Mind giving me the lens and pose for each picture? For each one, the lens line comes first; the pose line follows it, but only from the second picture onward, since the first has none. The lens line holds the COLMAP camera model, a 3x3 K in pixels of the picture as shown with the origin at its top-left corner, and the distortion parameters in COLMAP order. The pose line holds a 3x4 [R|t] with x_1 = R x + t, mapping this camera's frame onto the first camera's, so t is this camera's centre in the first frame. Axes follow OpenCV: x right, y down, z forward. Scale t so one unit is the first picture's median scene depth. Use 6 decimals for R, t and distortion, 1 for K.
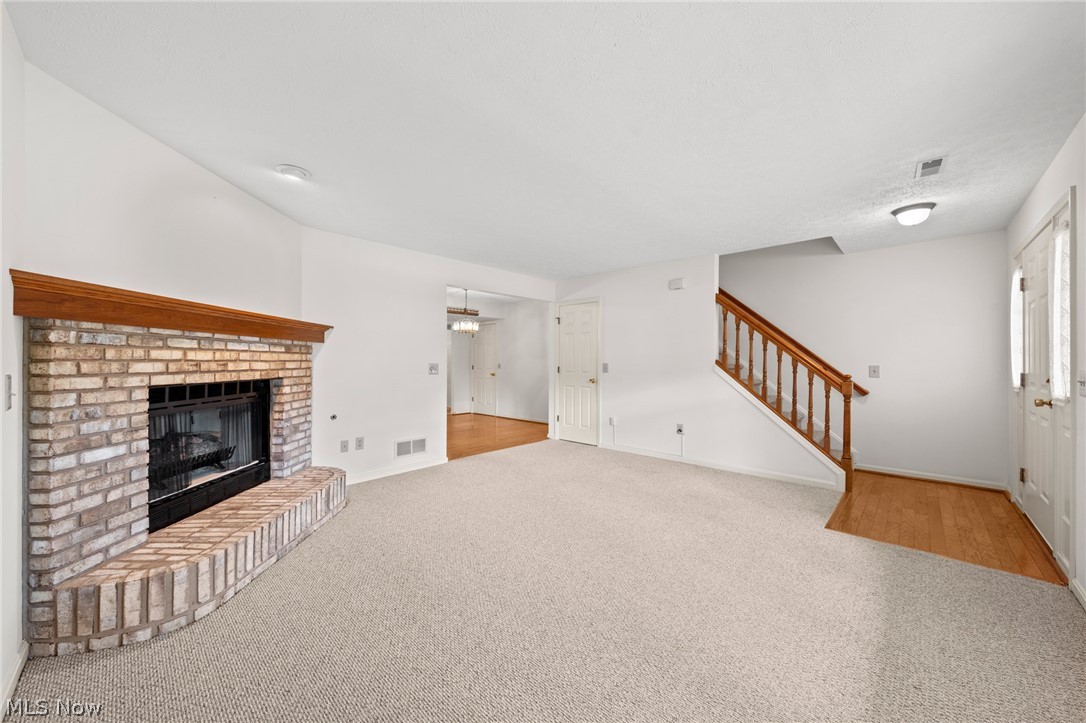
lens RADIAL K [[392.4, 0, 543.0], [0, 392.4, 361.5], [0, 0, 1]] dist [0.000472, 0.000013]
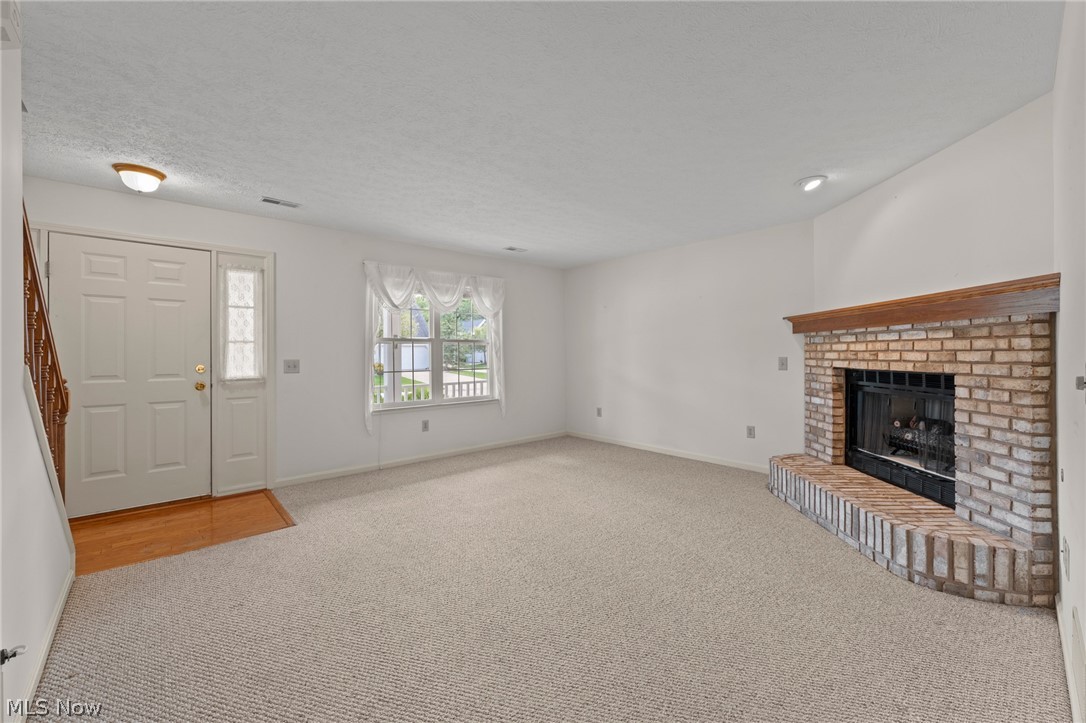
lens RADIAL K [[445.7, 0, 540.0], [0, 445.7, 358.0], [0, 0, 1]] dist [-0.002153, -0.000245]
pose [[-0.996039, 0.007925, 0.088568, 0.016932], [0.008849, 0.999910, 0.010047, -0.002917], [-0.088481, 0.010791, -0.996019, 2.305275]]
